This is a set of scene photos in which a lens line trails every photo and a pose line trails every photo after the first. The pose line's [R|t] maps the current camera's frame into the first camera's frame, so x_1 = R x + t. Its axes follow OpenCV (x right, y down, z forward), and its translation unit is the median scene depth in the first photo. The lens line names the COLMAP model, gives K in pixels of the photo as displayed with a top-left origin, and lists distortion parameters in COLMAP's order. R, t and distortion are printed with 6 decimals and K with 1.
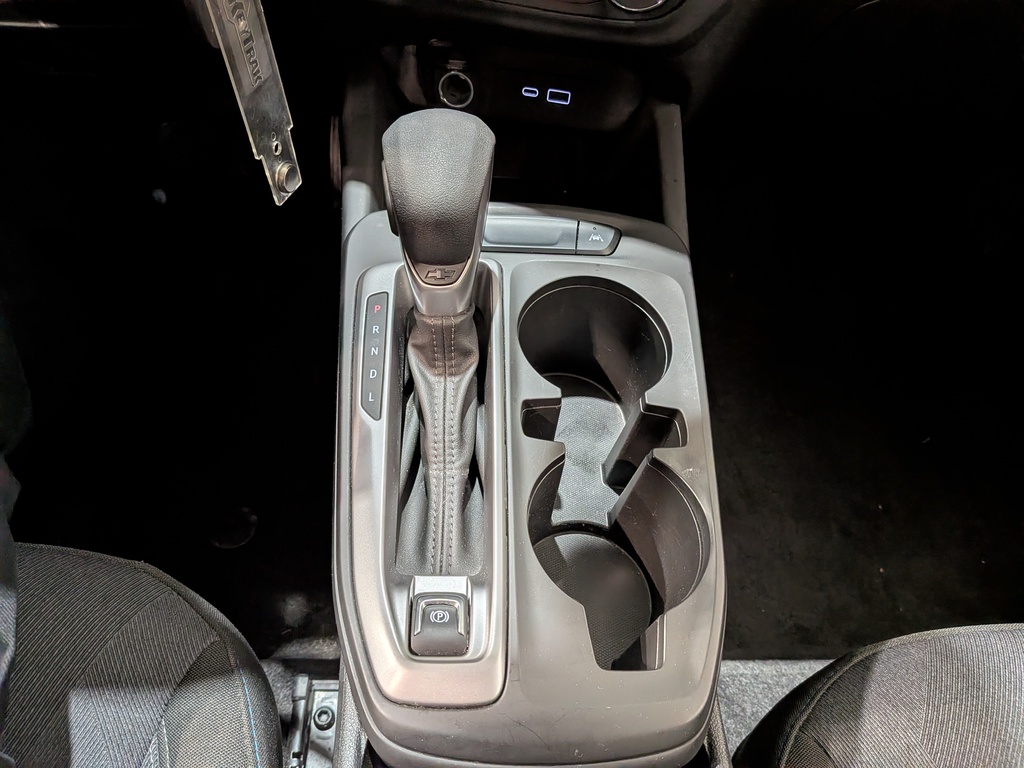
lens RADIAL K [[774.3, 0, 497.0], [0, 774.3, 402.2], [0, 0, 1]] dist [0.042260, -0.004529]
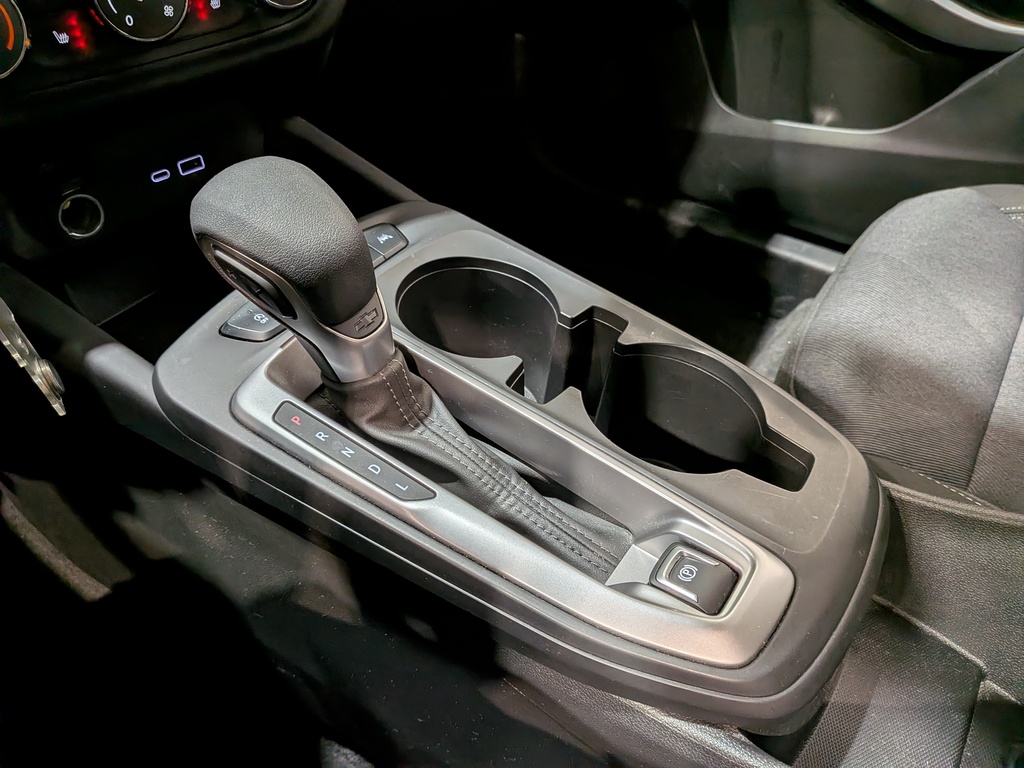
lens RADIAL K [[745.7, 0, 504.1], [0, 745.7, 394.3], [0, 0, 1]] dist [0.065274, -0.117439]
pose [[0.588710, -0.603763, 0.537485, -0.439169], [0.649494, 0.749148, 0.130132, -0.106223], [-0.481225, 0.272483, 0.833172, 0.257205]]
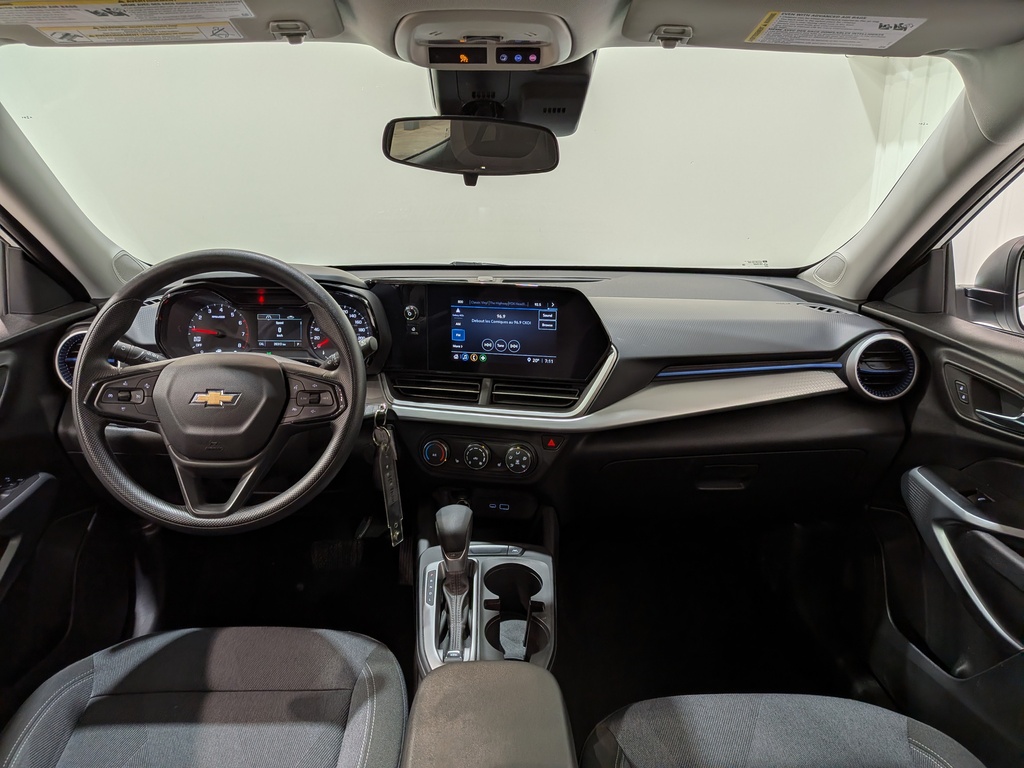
lens RADIAL K [[745.7, 0, 513.8], [0, 745.7, 384.0], [0, 0, 1]] dist [0.065274, -0.117439]
pose [[0.998144, -0.060884, 0.001567, 0.174417], [0.050650, 0.815528, -0.576496, 0.886686], [0.033821, 0.575506, 0.817098, -1.566381]]
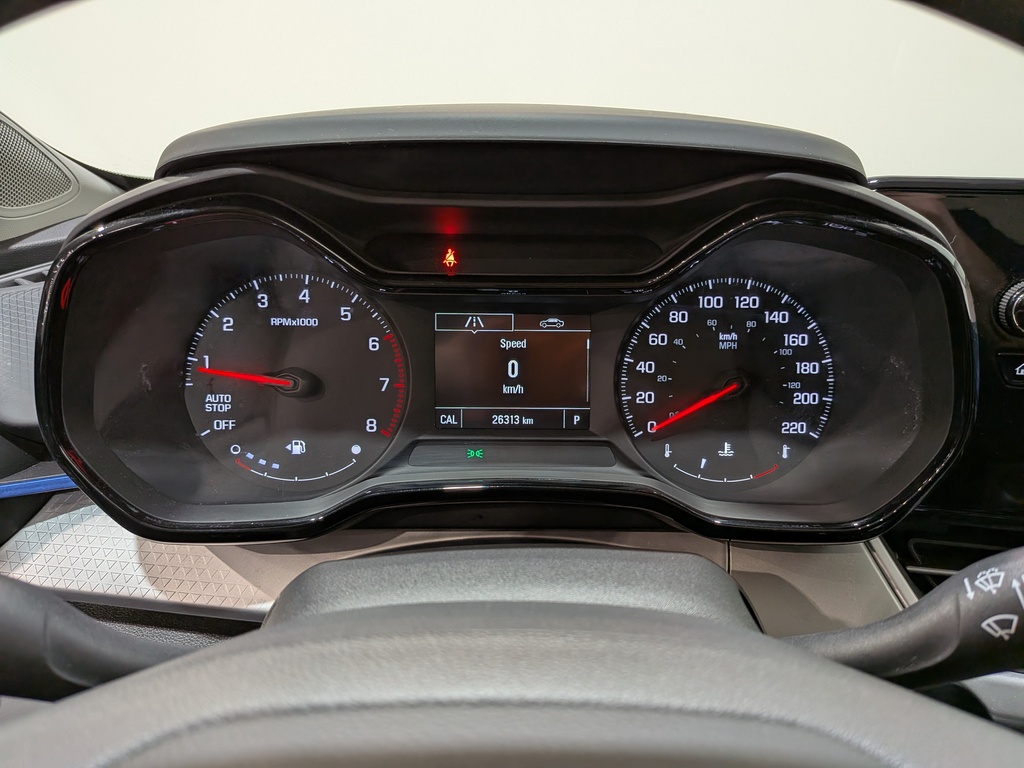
lens RADIAL K [[745.7, 0, 532.2], [0, 745.7, 381.9], [0, 0, 1]] dist [0.065274, -0.117439]
pose [[0.998172, -0.057032, -0.019984, -0.724070], [0.036498, 0.832497, -0.552826, -0.628621], [0.048166, 0.551087, 0.833057, 0.083703]]
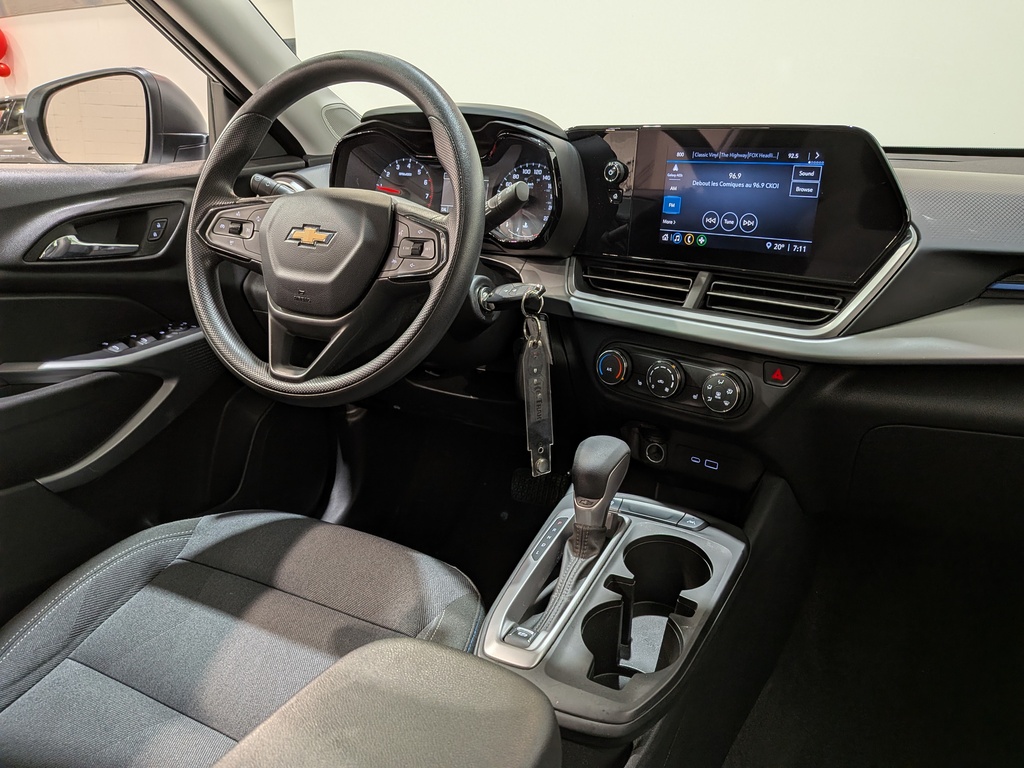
lens RADIAL K [[745.7, 0, 506.9], [0, 745.7, 394.1], [0, 0, 1]] dist [0.065274, -0.117439]
pose [[0.876385, 0.099604, -0.471199, 0.605557], [-0.341000, 0.819237, -0.461053, 0.546026], [0.340101, 0.564739, 0.751932, -0.674921]]
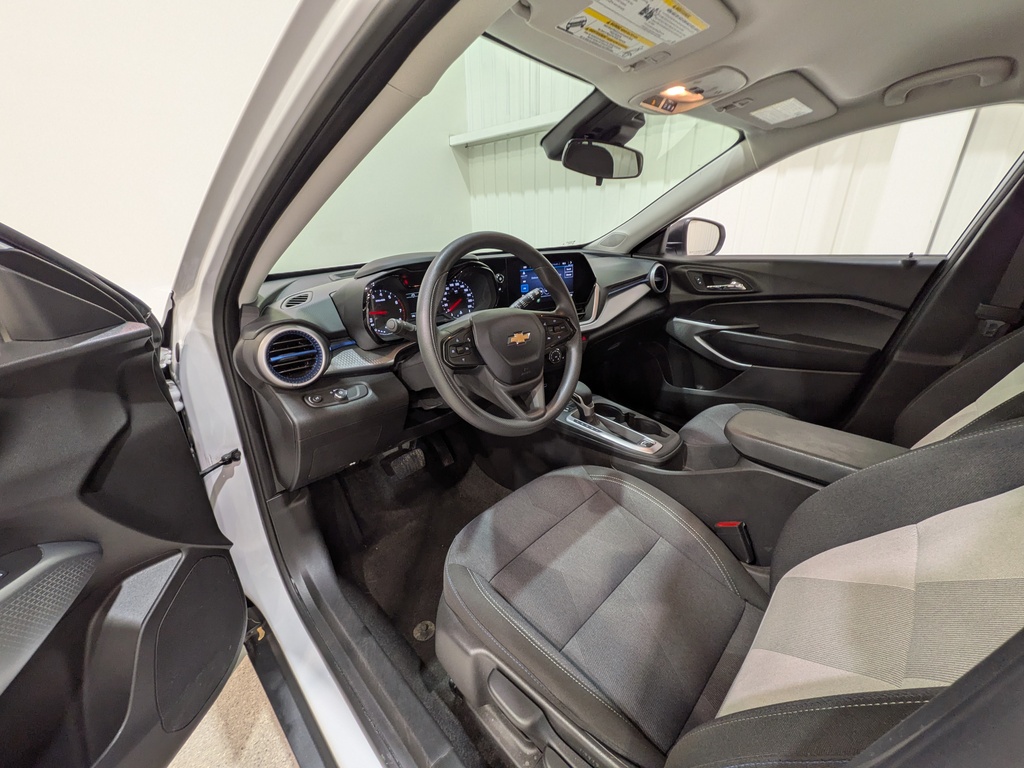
lens RADIAL K [[412.3, 0, 520.4], [0, 412.3, 384.2], [0, 0, 1]] dist [-0.001794, -0.000187]
pose [[0.704036, -0.336318, 0.625479, -1.962036], [0.591974, 0.764462, -0.255273, 0.142669], [-0.392302, 0.549989, 0.737300, -0.879897]]
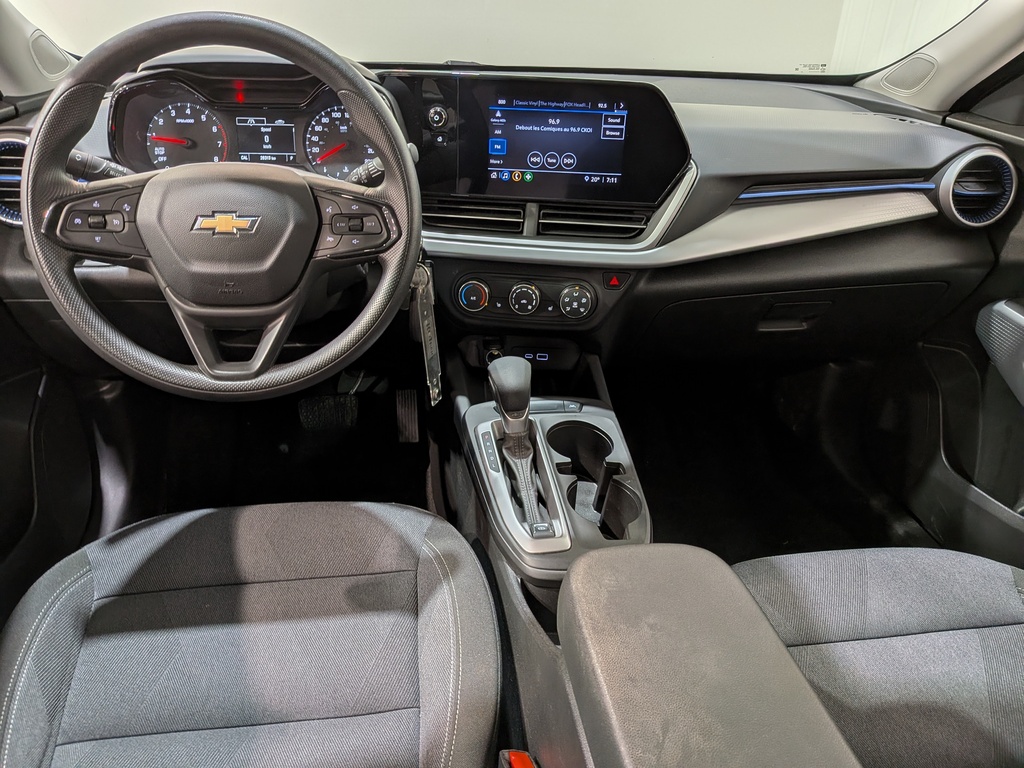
lens RADIAL K [[745.7, 0, 502.3], [0, 745.7, 389.1], [0, 0, 1]] dist [0.065274, -0.117439]
pose [[0.991380, -0.089338, 0.095840, -0.318767], [0.119495, 0.916516, -0.381731, 0.626199], [-0.053735, 0.389893, 0.919291, -1.155222]]
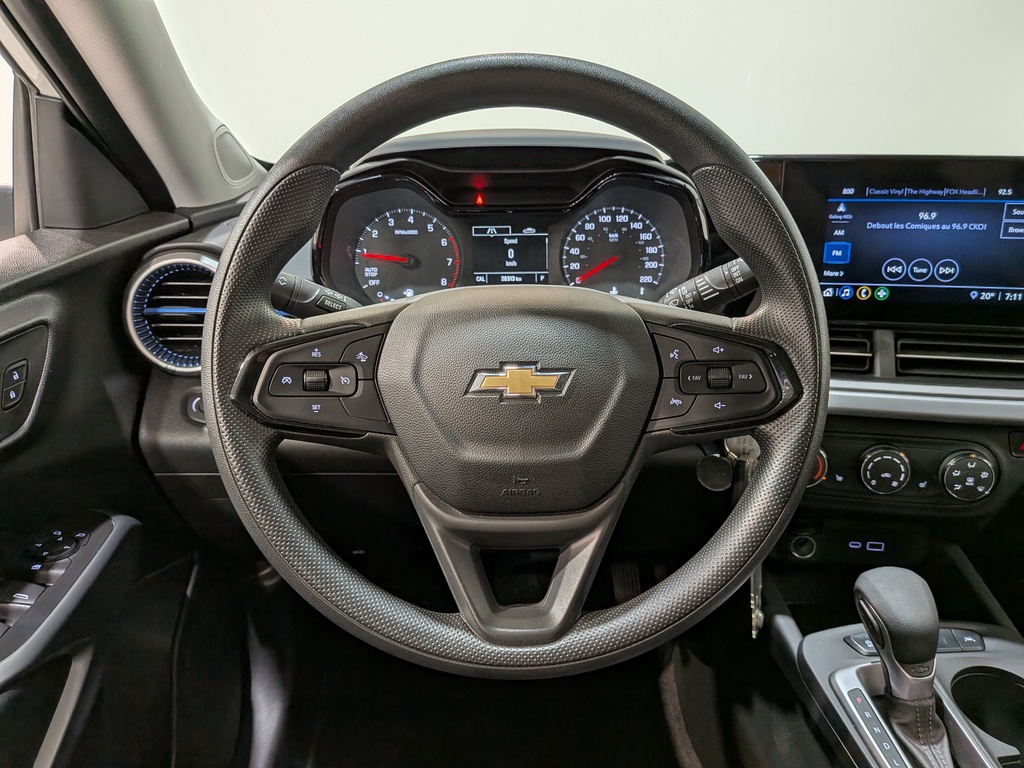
lens RADIAL K [[745.7, 0, 522.2], [0, 745.7, 388.7], [0, 0, 1]] dist [0.065274, -0.117439]
pose [[0.996749, -0.080319, -0.006303, -0.749675], [0.064966, 0.847554, -0.526718, 0.086950], [0.047647, 0.524597, 0.850017, -0.546668]]
